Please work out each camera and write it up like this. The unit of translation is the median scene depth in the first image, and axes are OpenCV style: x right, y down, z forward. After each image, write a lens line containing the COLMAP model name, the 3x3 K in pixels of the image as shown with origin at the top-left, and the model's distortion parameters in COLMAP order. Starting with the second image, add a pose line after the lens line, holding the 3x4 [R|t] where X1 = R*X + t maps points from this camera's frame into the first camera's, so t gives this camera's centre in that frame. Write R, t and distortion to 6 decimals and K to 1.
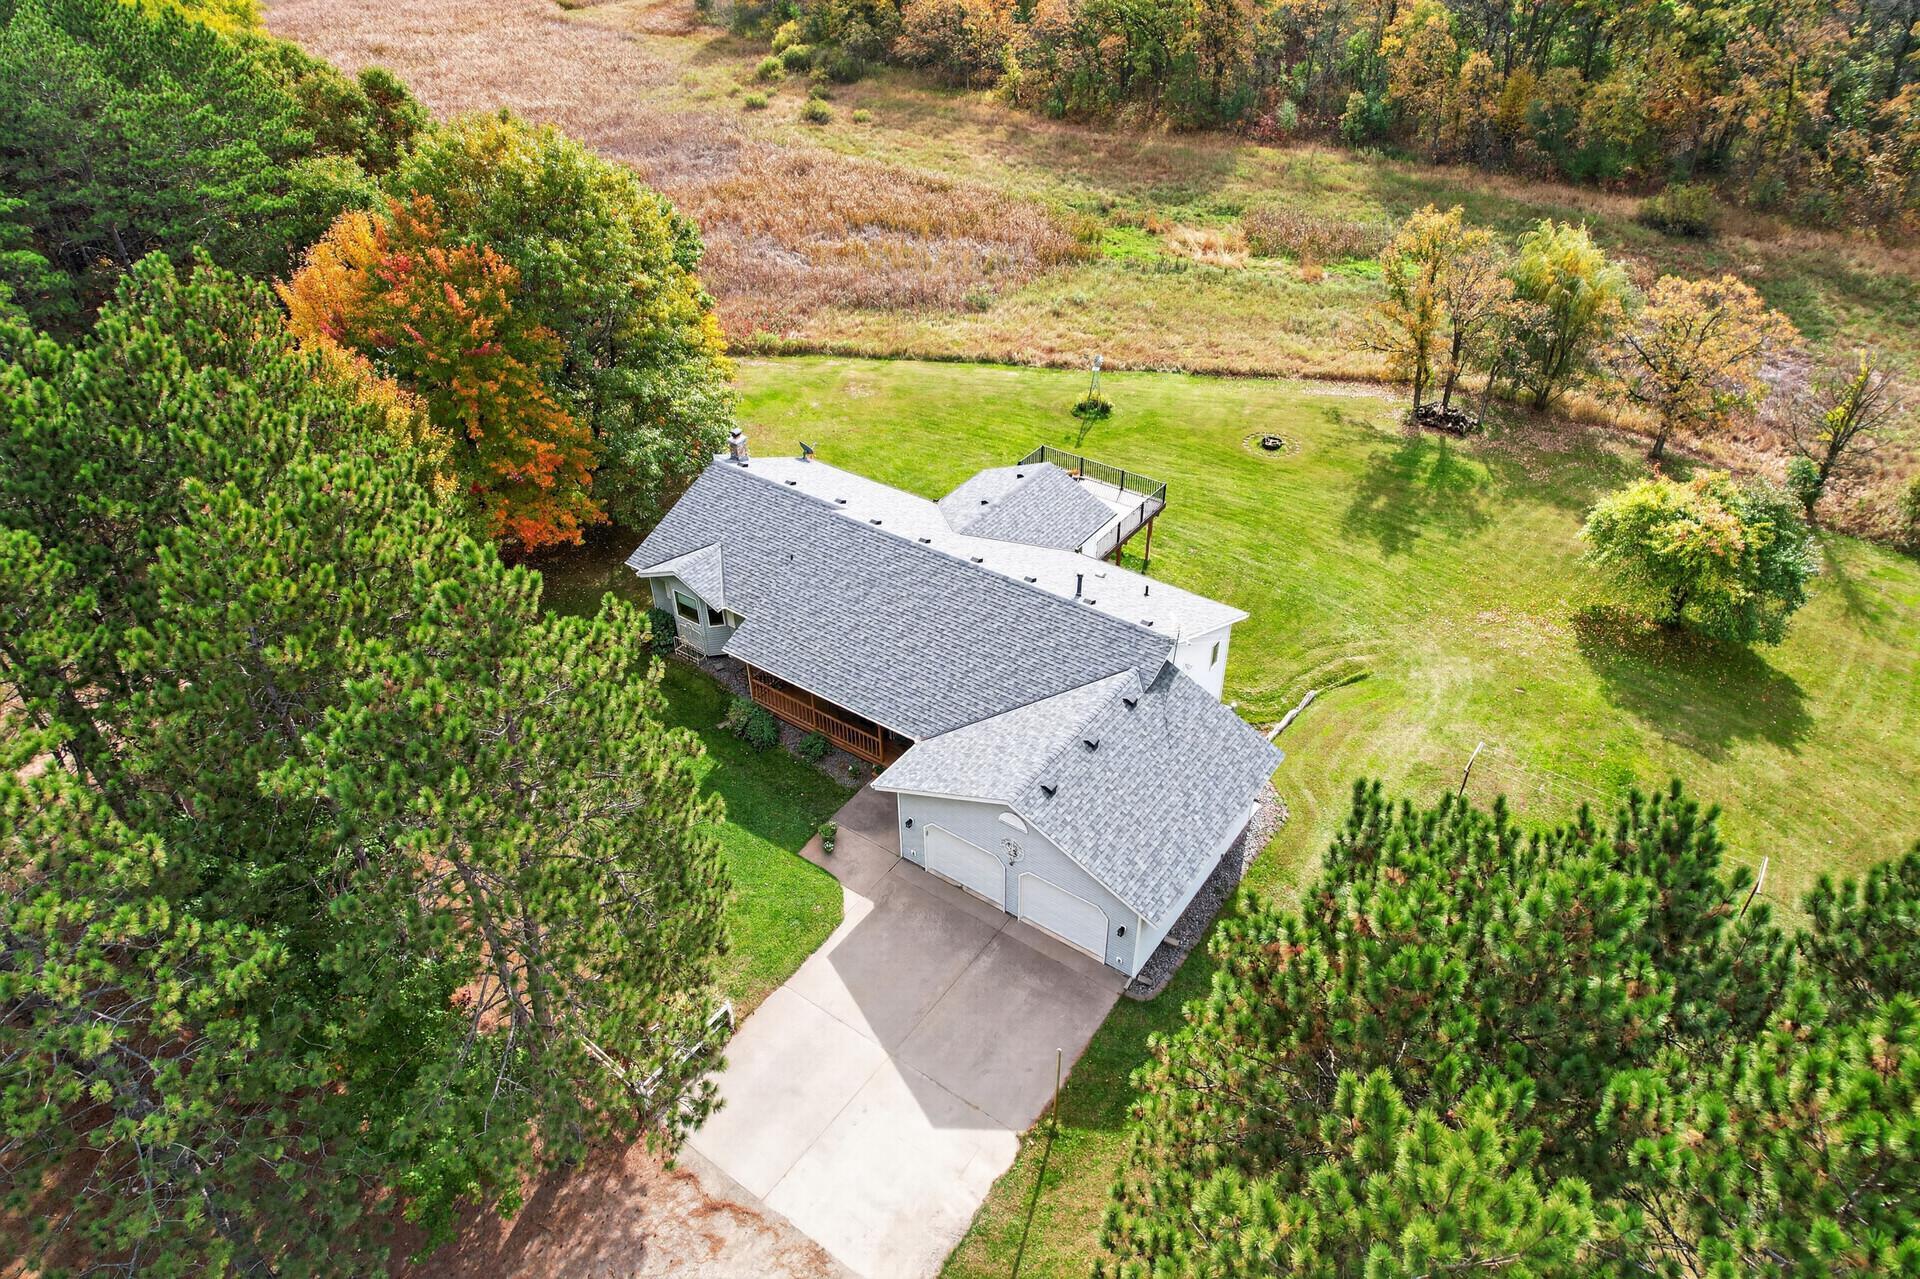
lens RADIAL K [[1231.7, 0, 964.7], [0, 1231.7, 631.2], [0, 0, 1]] dist [-0.062881, 0.054833]
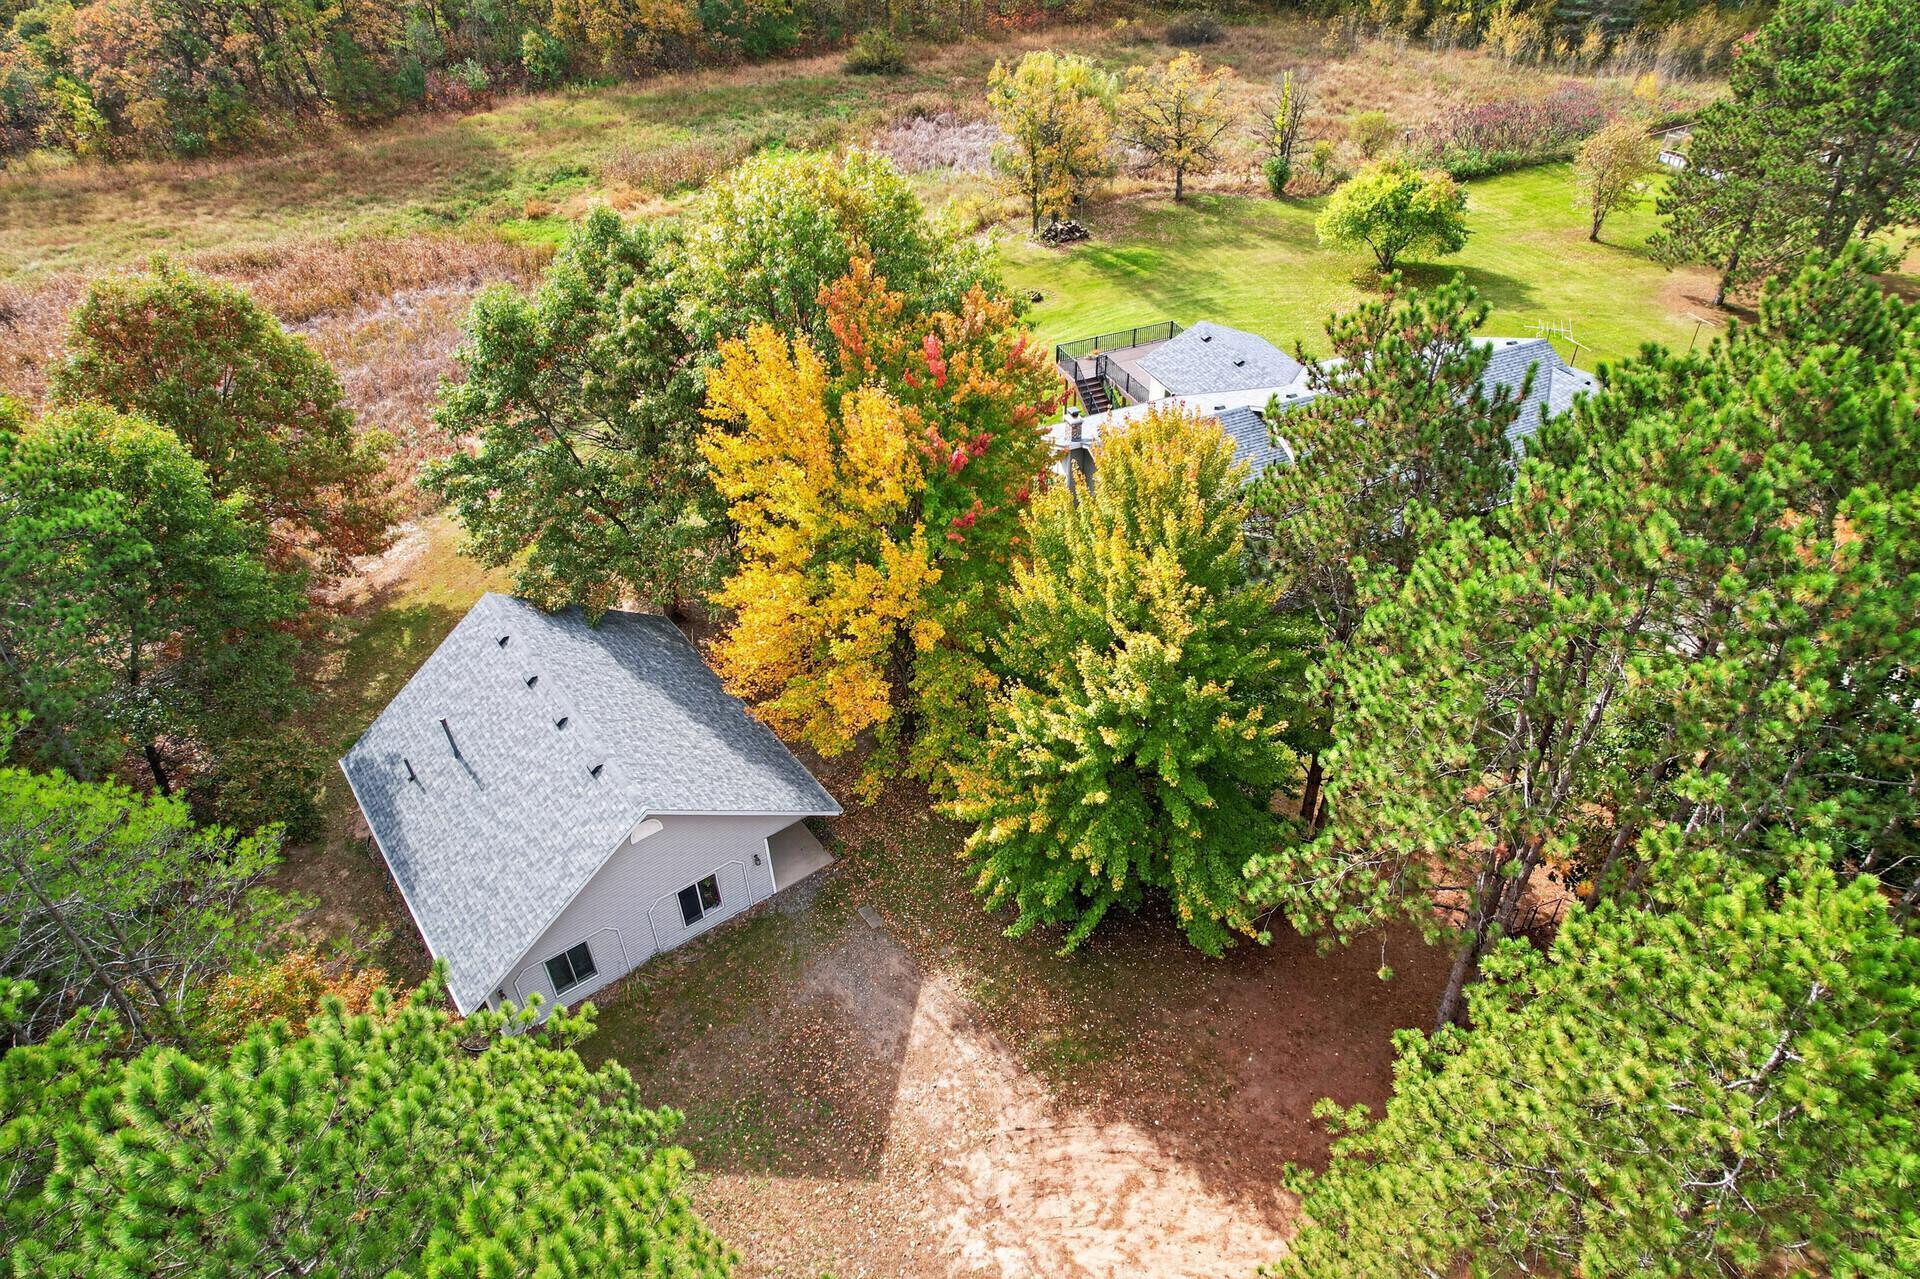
lens RADIAL K [[1231.7, 0, 964.7], [0, 1231.7, 631.2], [0, 0, 1]] dist [-0.062881, 0.054833]
pose [[0.513294, -0.541798, 0.665570, -0.470894], [0.518225, 0.813852, 0.262845, -0.163895], [-0.684085, 0.209998, 0.698519, 0.244773]]
